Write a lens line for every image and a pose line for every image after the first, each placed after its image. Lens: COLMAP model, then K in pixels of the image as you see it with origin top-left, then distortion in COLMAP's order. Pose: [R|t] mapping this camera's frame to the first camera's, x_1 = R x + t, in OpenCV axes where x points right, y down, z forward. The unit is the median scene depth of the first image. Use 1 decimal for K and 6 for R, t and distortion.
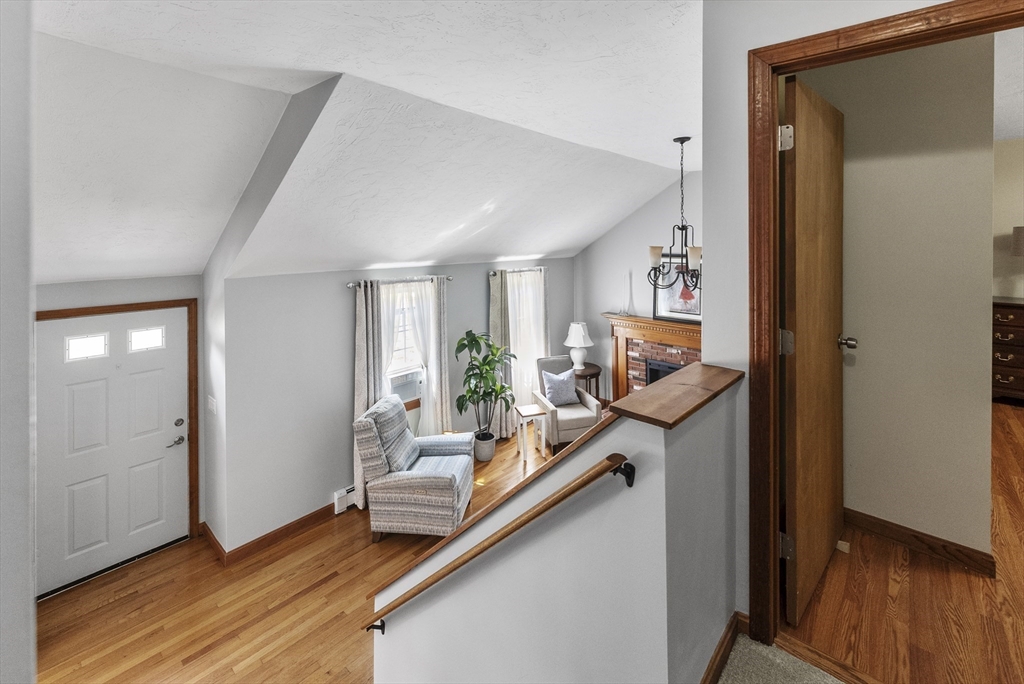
lens RADIAL K [[442.0, 0, 514.9], [0, 442.0, 240.4], [0, 0, 1]] dist [-0.000190, 0.000132]
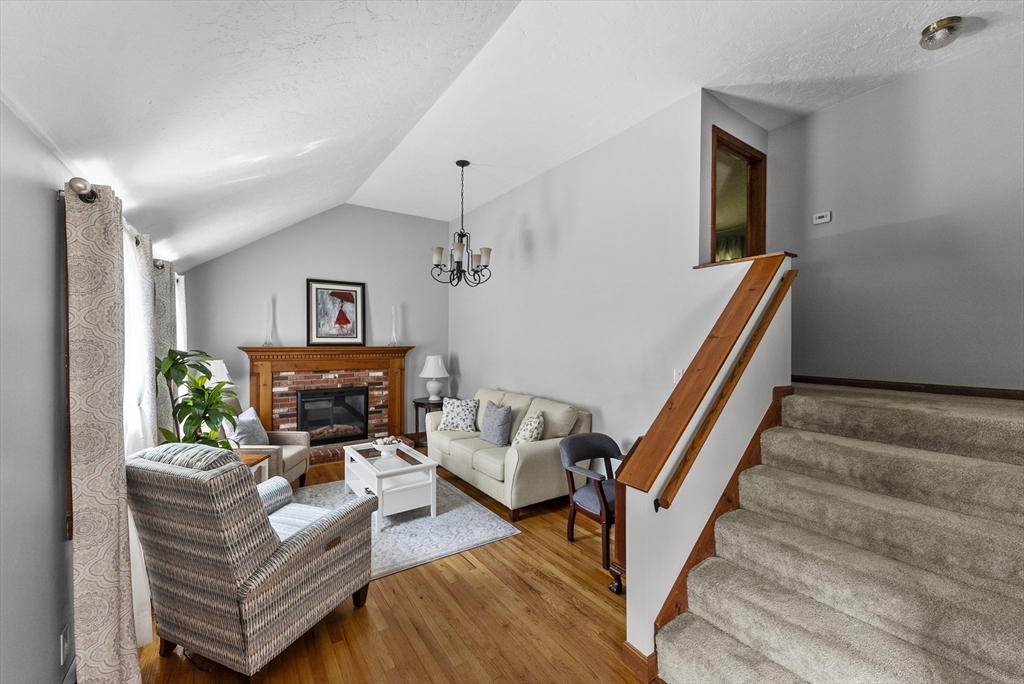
lens RADIAL K [[411.0, 0, 511.3], [0, 411.0, 339.3], [0, 0, 1]] dist [0.000817, 0.000121]
pose [[0.248575, 0.003014, 0.968608, -0.454820], [-0.001667, 0.999995, -0.002684, 0.172395], [-0.968611, -0.000948, 0.248578, 0.378142]]
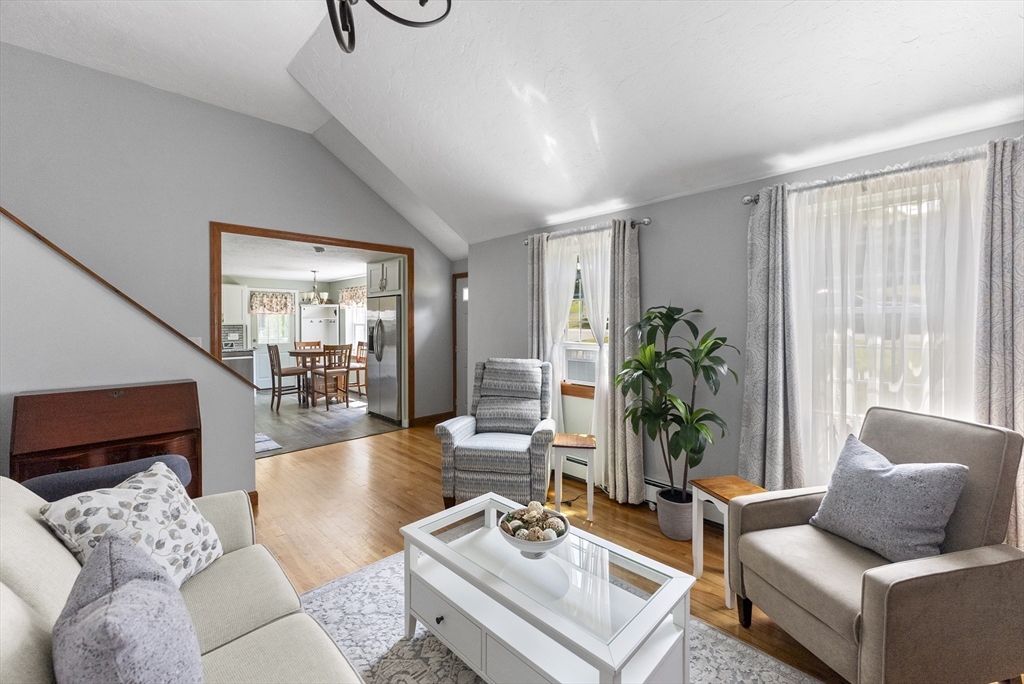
lens RADIAL K [[416.0, 0, 509.4], [0, 416.0, 327.3], [0, 0, 1]] dist [-0.000197, -0.000042]
pose [[-0.076074, 0.013480, -0.997011, 0.409516], [-0.000145, 0.999908, 0.013530, 0.201434], [0.997102, 0.001173, -0.076065, 0.738830]]
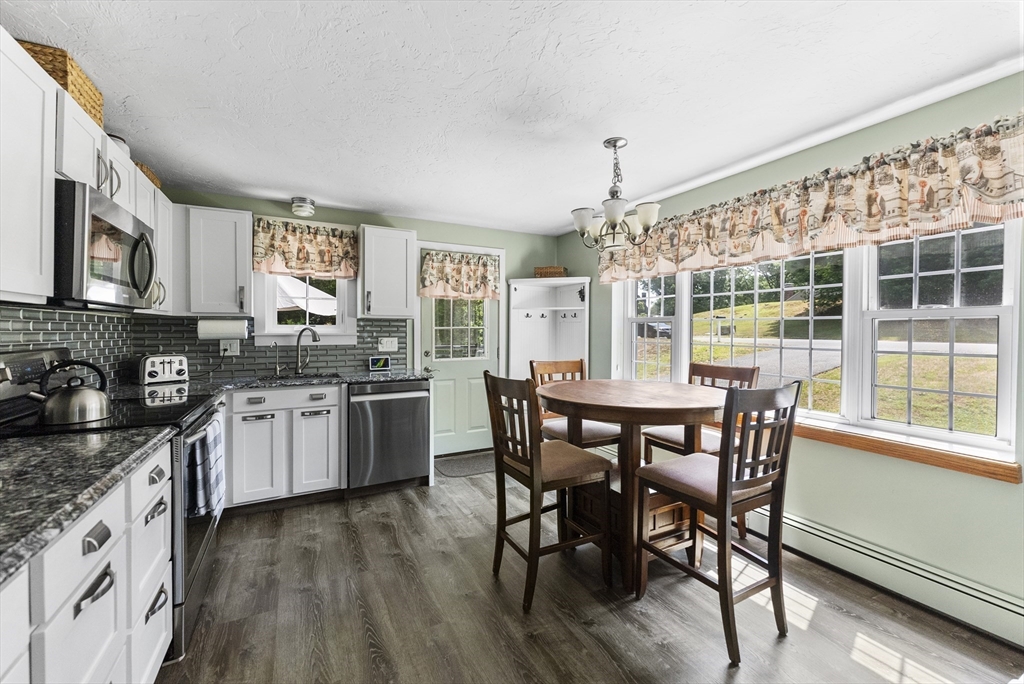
lens RADIAL K [[413.3, 0, 508.9], [0, 413.3, 335.3], [0, 0, 1]] dist [0.000829, -0.000132]
pose [[-0.361086, 0.009813, -0.932481, -0.362844], [-0.004517, 0.999914, 0.012272, 0.227730], [0.932522, 0.008644, -0.361011, 0.128962]]
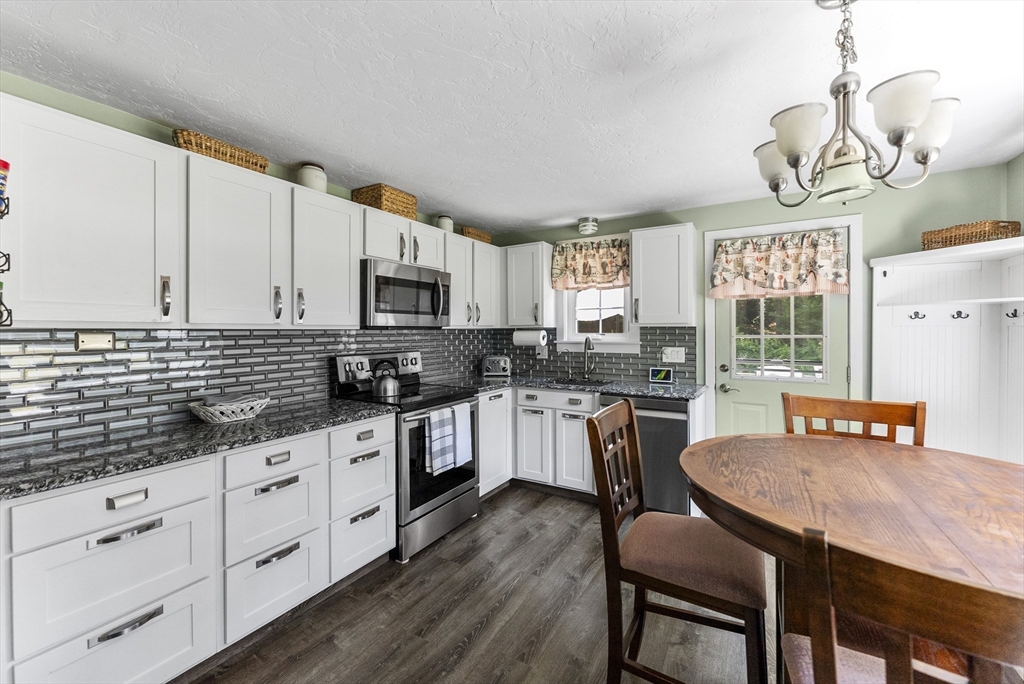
lens RADIAL K [[413.5, 0, 509.1], [0, 413.5, 331.7], [0, 0, 1]] dist [0.000055, 0.000132]
pose [[-0.984037, 0.003619, -0.177927, -0.563932], [0.002777, 0.999984, 0.004980, 0.215193], [0.177942, 0.004407, -0.984031, 0.247768]]
